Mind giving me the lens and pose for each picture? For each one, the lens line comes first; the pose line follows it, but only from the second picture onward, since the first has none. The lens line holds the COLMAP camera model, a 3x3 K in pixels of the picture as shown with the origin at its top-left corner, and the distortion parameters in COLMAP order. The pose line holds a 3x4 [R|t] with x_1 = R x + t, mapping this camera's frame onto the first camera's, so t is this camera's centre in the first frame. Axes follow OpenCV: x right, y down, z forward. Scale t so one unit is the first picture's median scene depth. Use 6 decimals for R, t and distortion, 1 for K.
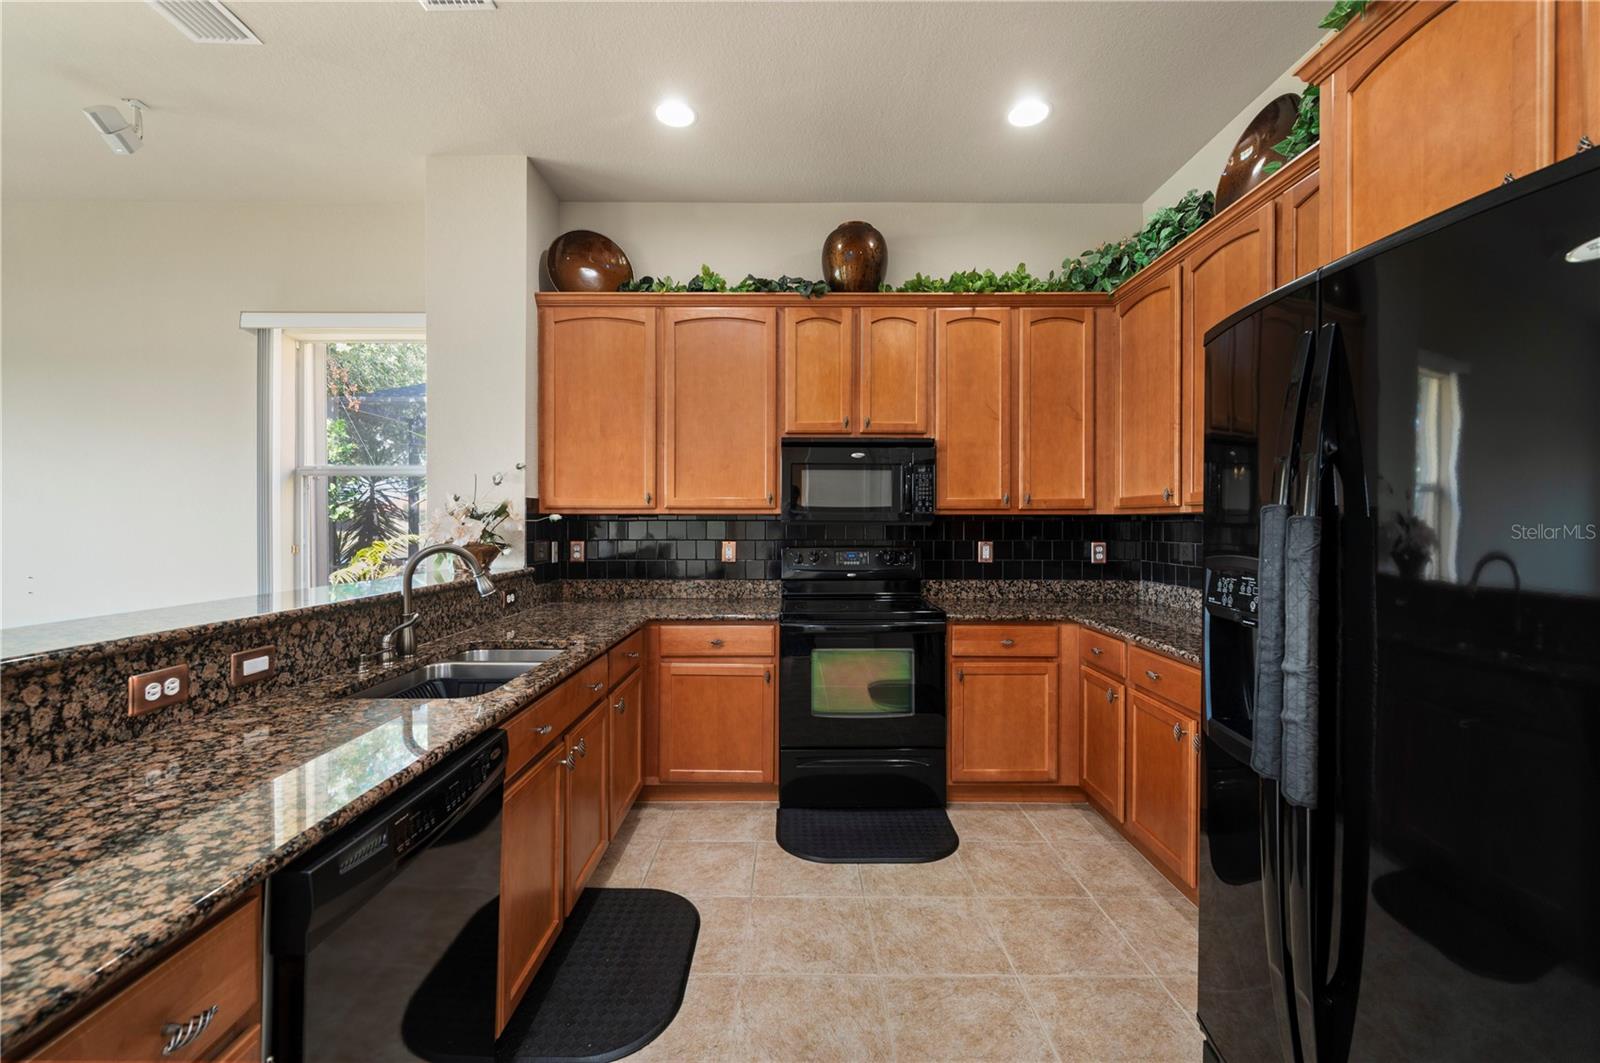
lens RADIAL K [[645.8, 0, 798.6], [0, 645.8, 525.5], [0, 0, 1]] dist [0.001706, 0.000001]
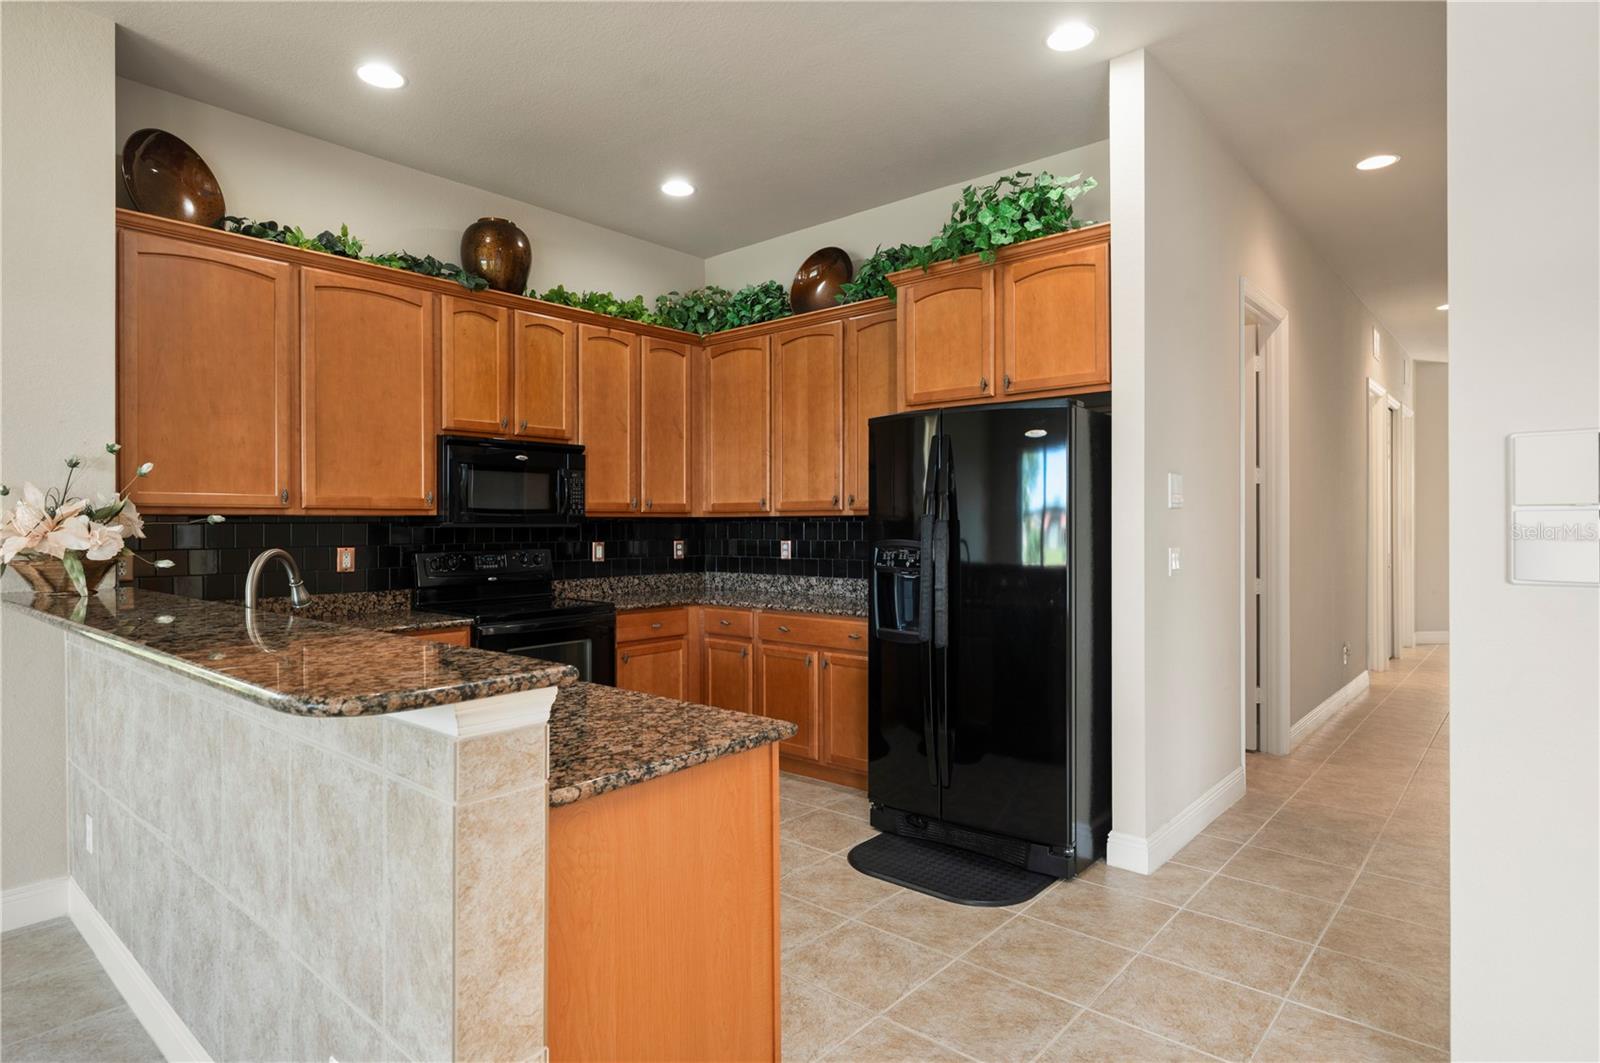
lens RADIAL K [[870.5, 0, 800.0], [0, 870.5, 531.5], [0, 0, 1]] dist [-0.002254, -0.000328]
pose [[0.652713, -0.009898, 0.757540, -0.638782], [0.007982, 0.999949, 0.006188, 0.001529], [-0.757563, 0.002008, 0.652759, -0.211477]]
